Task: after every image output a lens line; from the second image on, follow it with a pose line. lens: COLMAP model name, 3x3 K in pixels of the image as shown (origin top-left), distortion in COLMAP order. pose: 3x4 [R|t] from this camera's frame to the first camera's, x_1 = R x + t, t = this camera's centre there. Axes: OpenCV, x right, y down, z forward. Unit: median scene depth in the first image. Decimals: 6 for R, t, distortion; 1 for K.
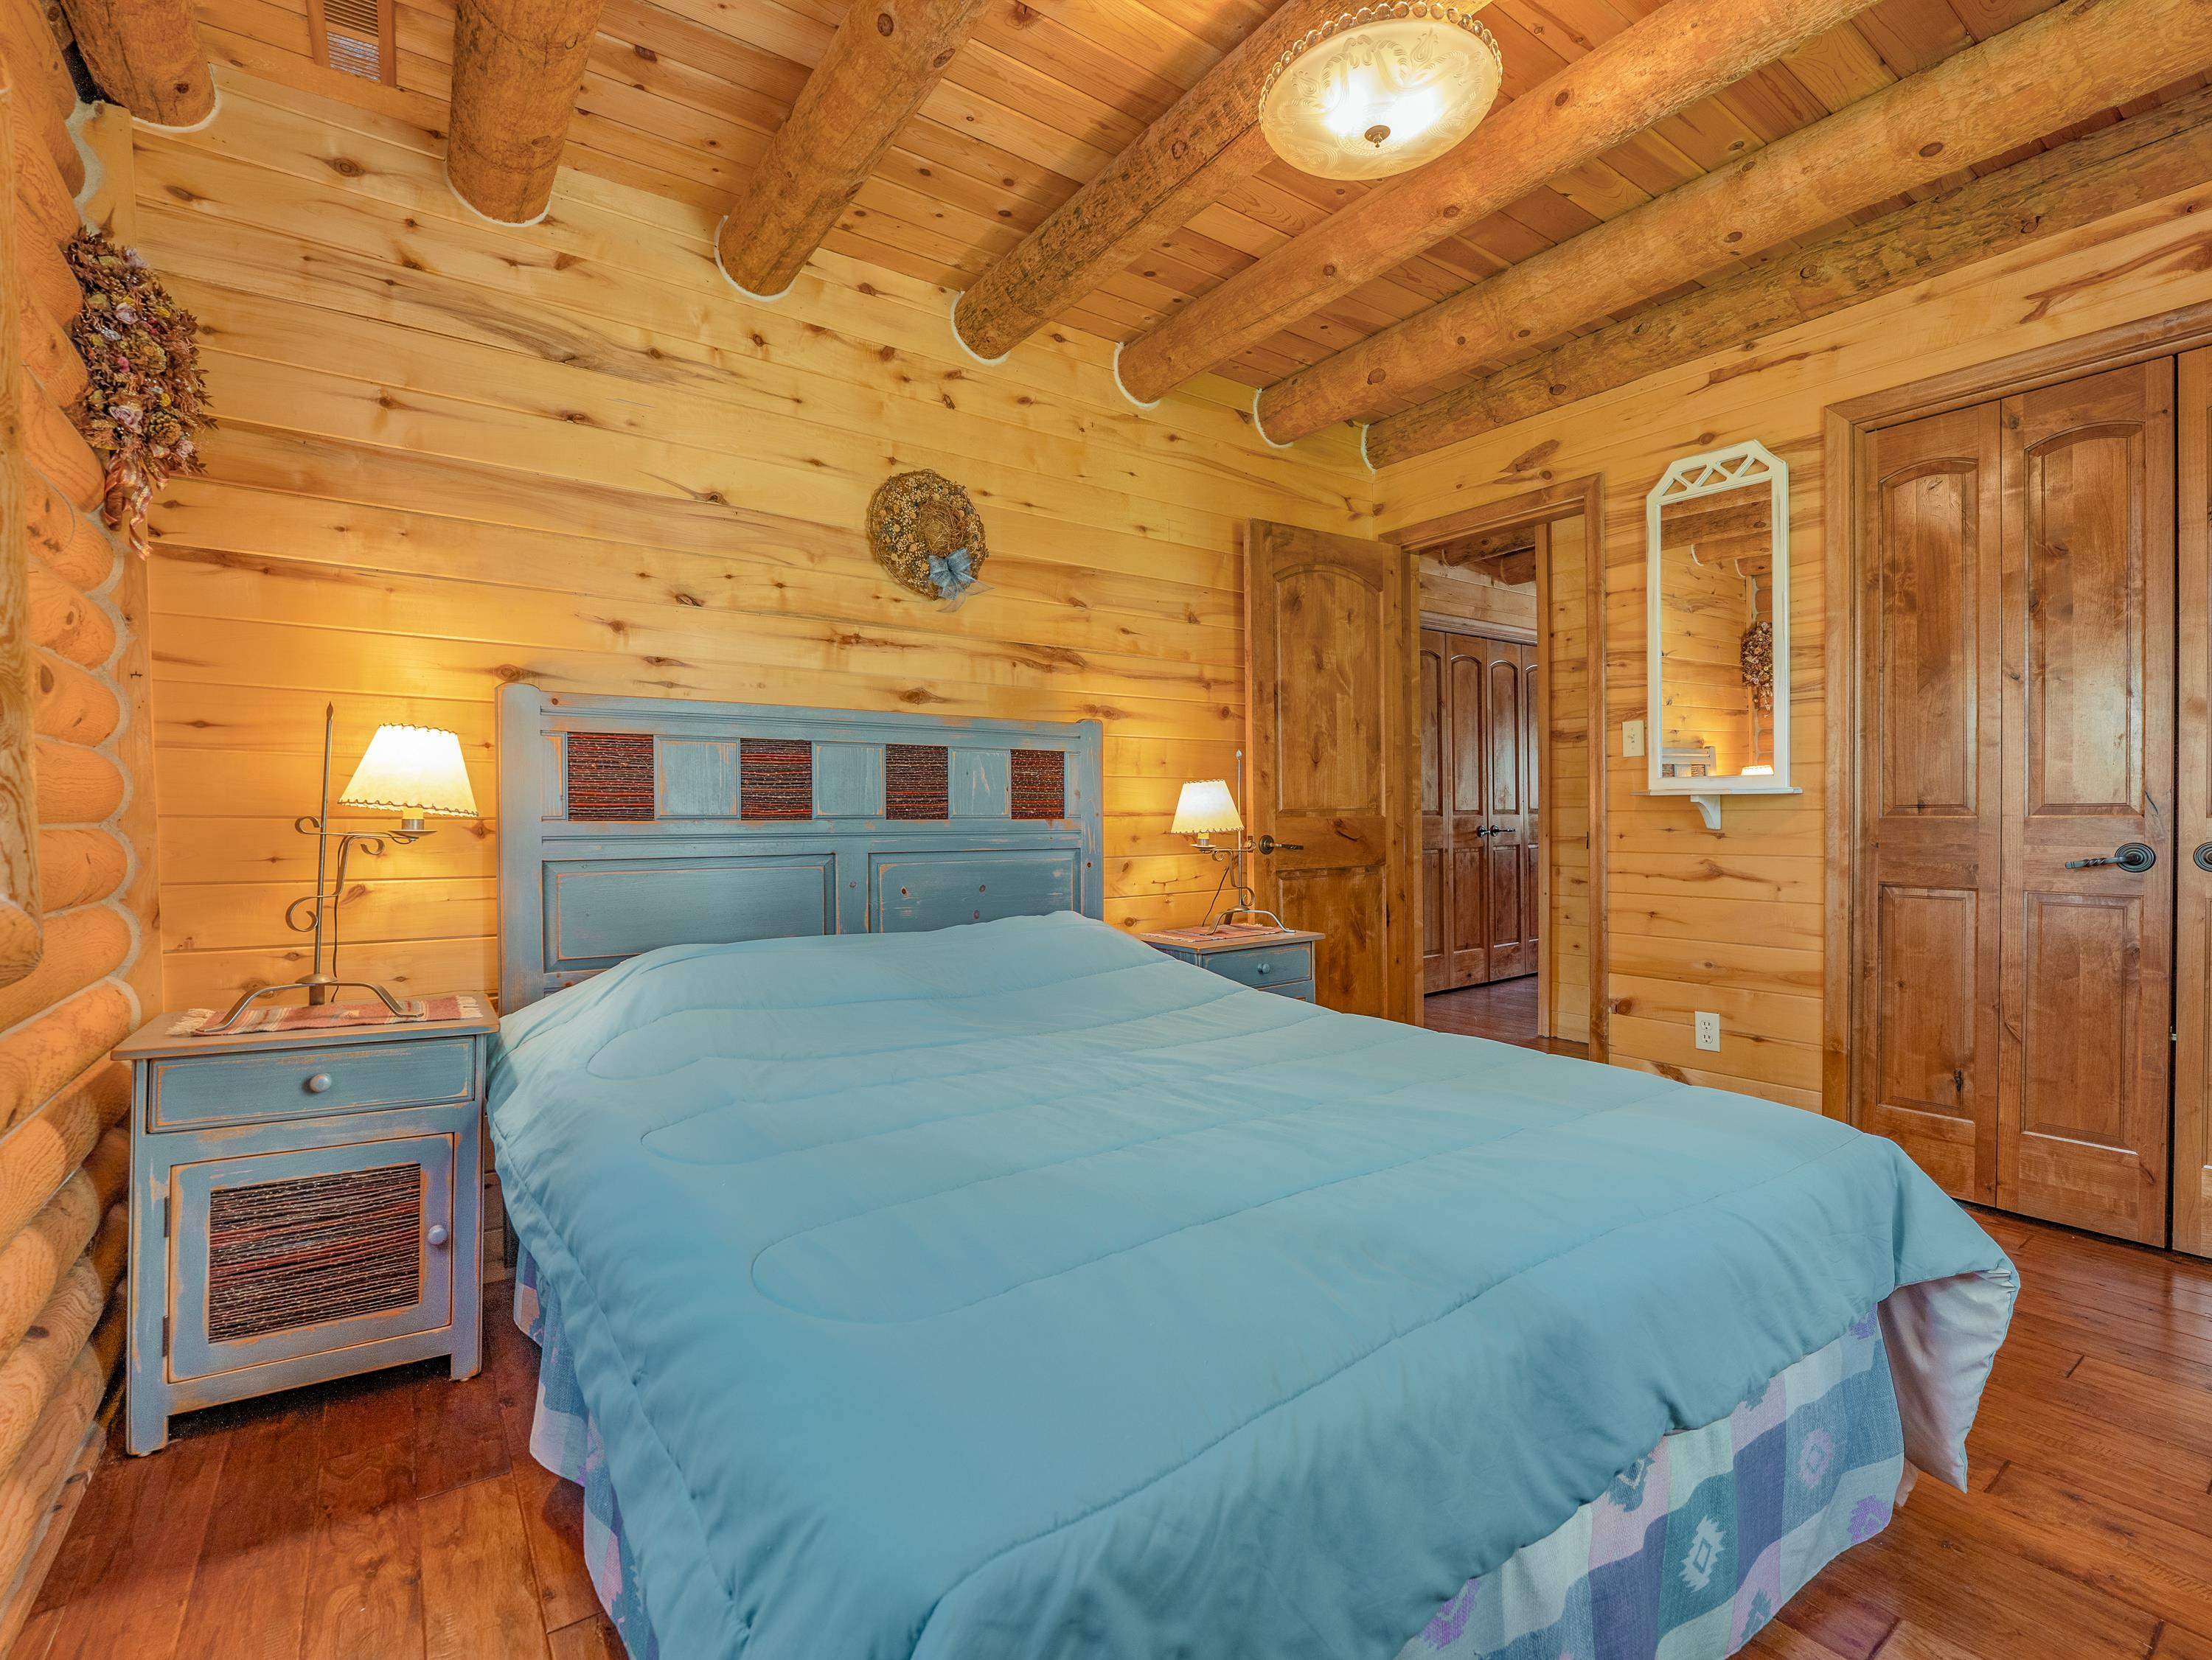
lens RADIAL K [[1010.7, 0, 1106.0], [0, 1010.7, 830.0], [0, 0, 1]] dist [-0.028518, 0.005428]
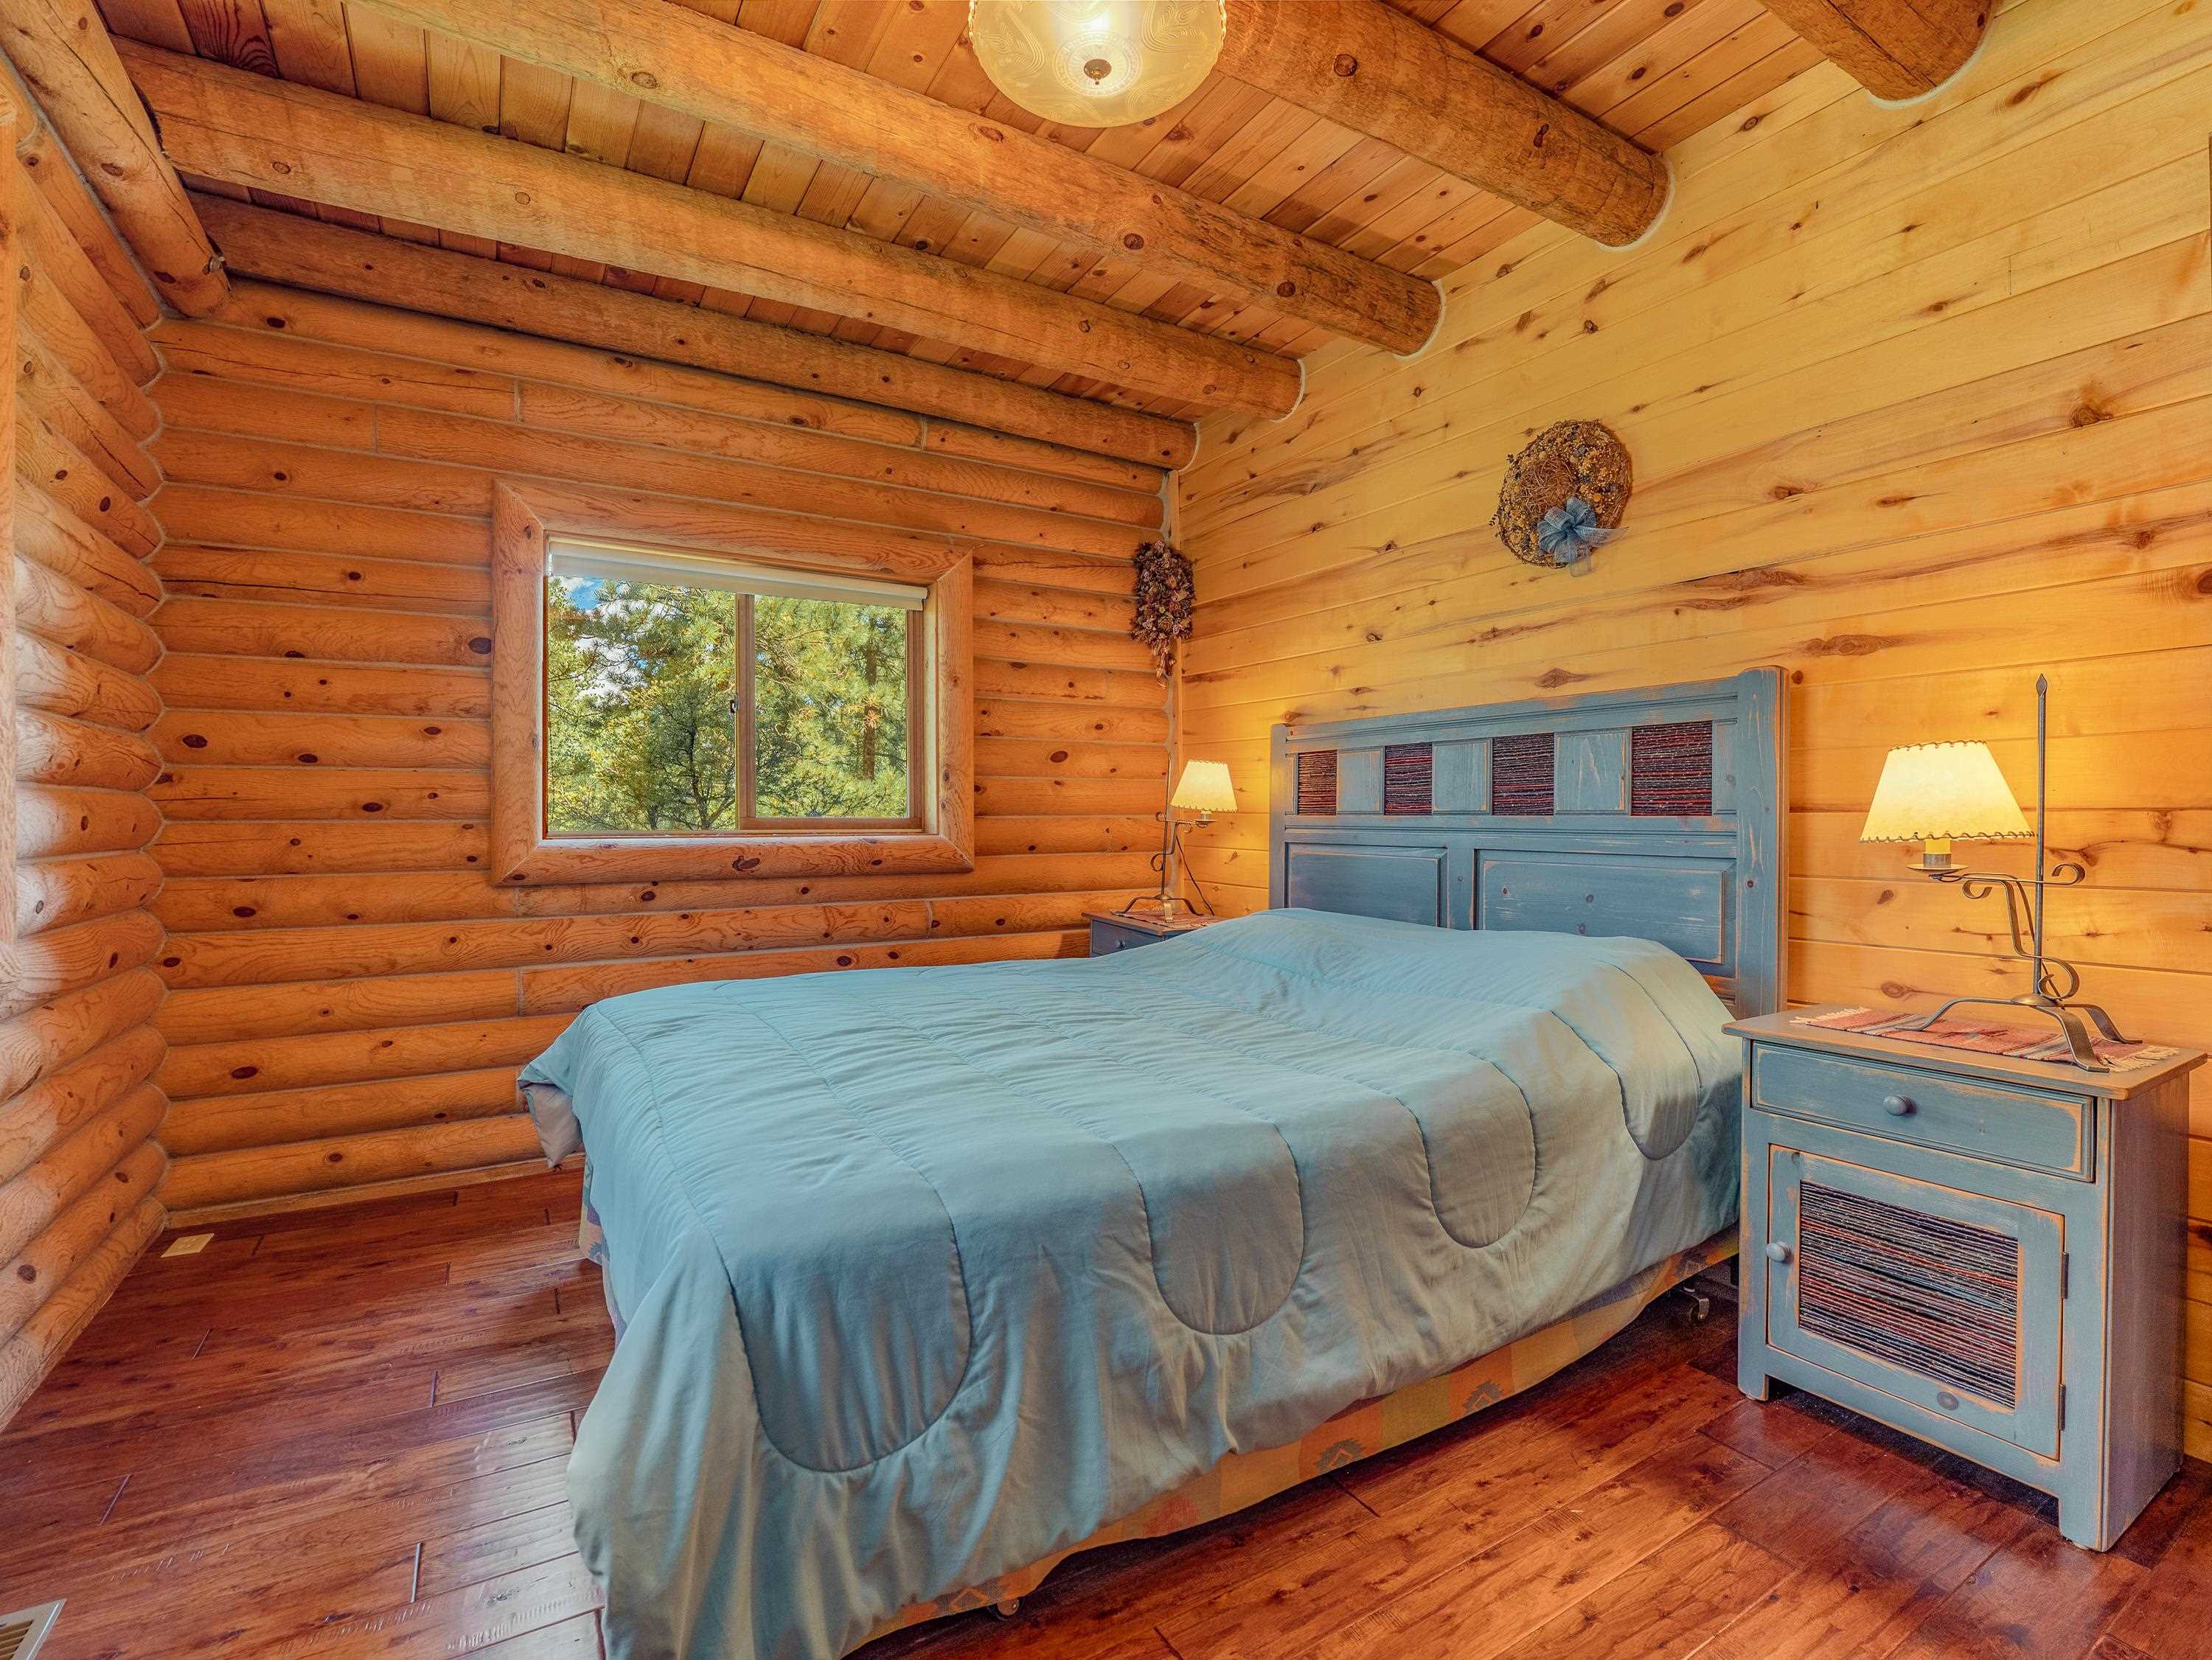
lens RADIAL K [[1005.4, 0, 1109.0], [0, 1005.4, 828.2], [0, 0, 1]] dist [-0.019493, 0.001176]
pose [[-0.077640, 0.022157, -0.996735, 0.771553], [-0.005589, 0.999728, 0.022659, -0.017400], [0.996966, 0.007330, -0.077495, 0.698712]]
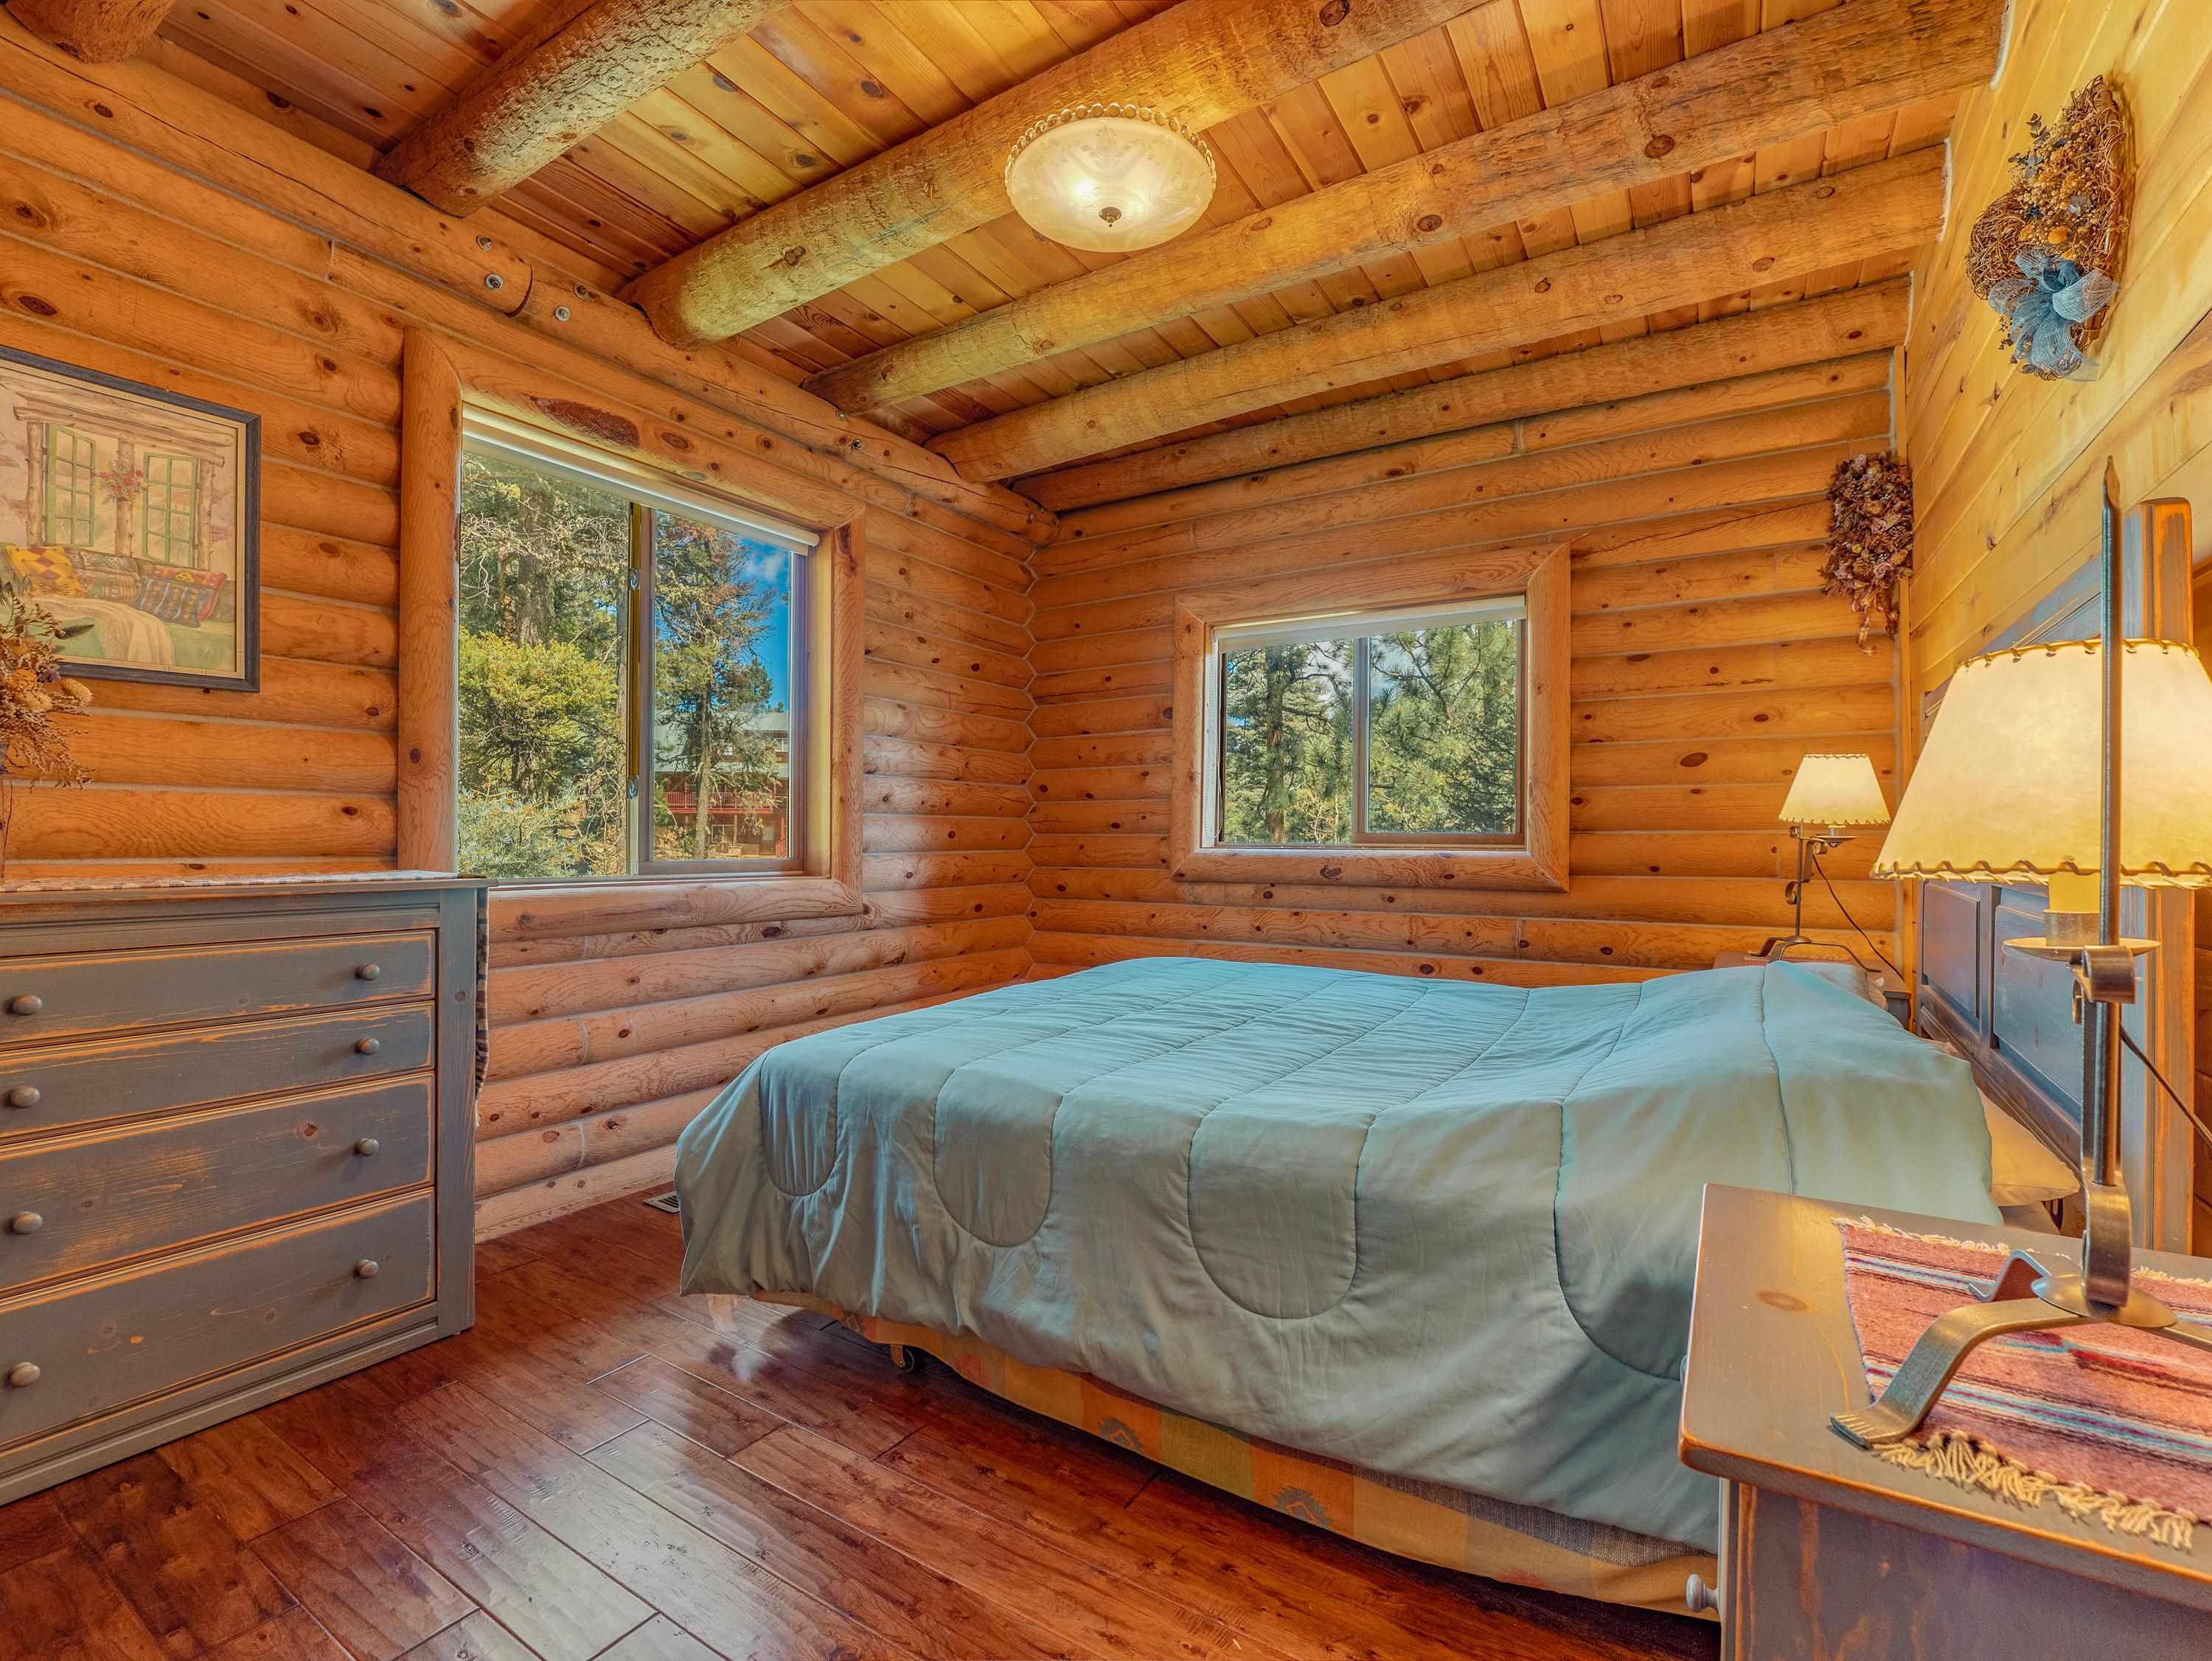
lens RADIAL K [[1005.5, 0, 1109.0], [0, 1005.5, 828.7], [0, 0, 1]] dist [-0.019493, 0.001176]
pose [[-0.923634, 0.007954, -0.383194, 0.452777], [0.006186, 0.999964, 0.005847, -0.016186], [0.383226, 0.003030, -0.923650, 1.308923]]
